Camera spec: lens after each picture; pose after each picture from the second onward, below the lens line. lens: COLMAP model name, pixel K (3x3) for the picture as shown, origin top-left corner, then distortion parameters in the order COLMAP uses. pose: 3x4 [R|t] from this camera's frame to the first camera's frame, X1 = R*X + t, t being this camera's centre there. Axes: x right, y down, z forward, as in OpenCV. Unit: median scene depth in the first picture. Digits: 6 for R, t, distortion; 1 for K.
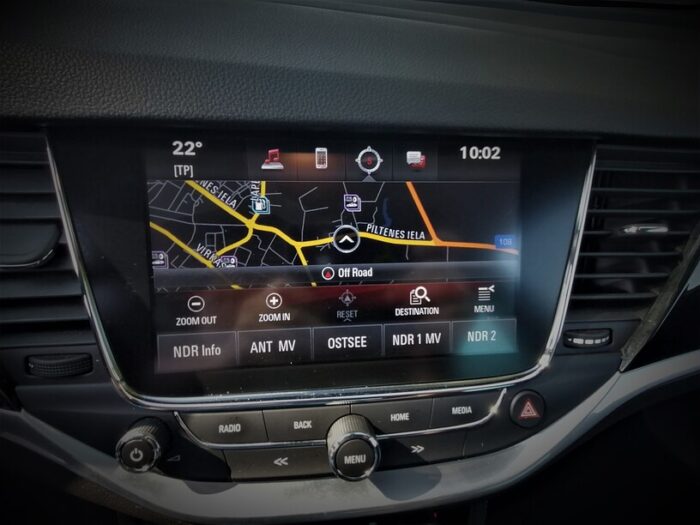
lens RADIAL K [[348.6, 0, 347.8], [0, 348.6, 269.1], [0, 0, 1]] dist [0.025653, -0.014874]
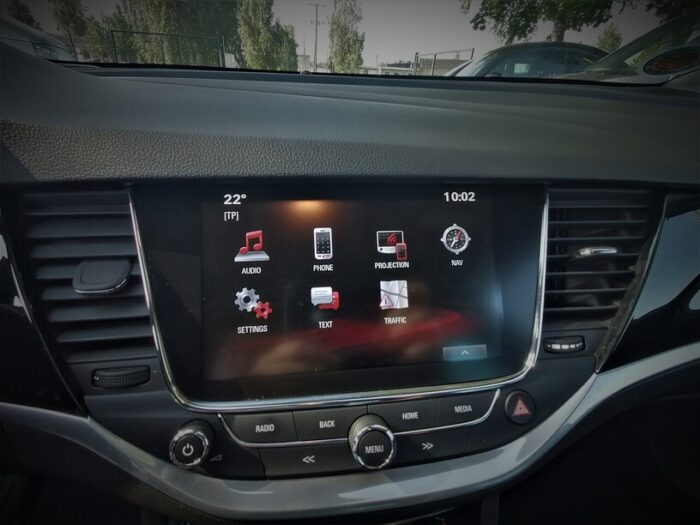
lens RADIAL K [[348.6, 0, 351.0], [0, 348.6, 265.6], [0, 0, 1]] dist [0.025653, -0.014874]
pose [[0.999346, -0.032972, 0.014821, -0.049892], [0.034943, 0.986117, -0.162336, 0.117535], [-0.009263, 0.162748, 0.986624, -0.231147]]
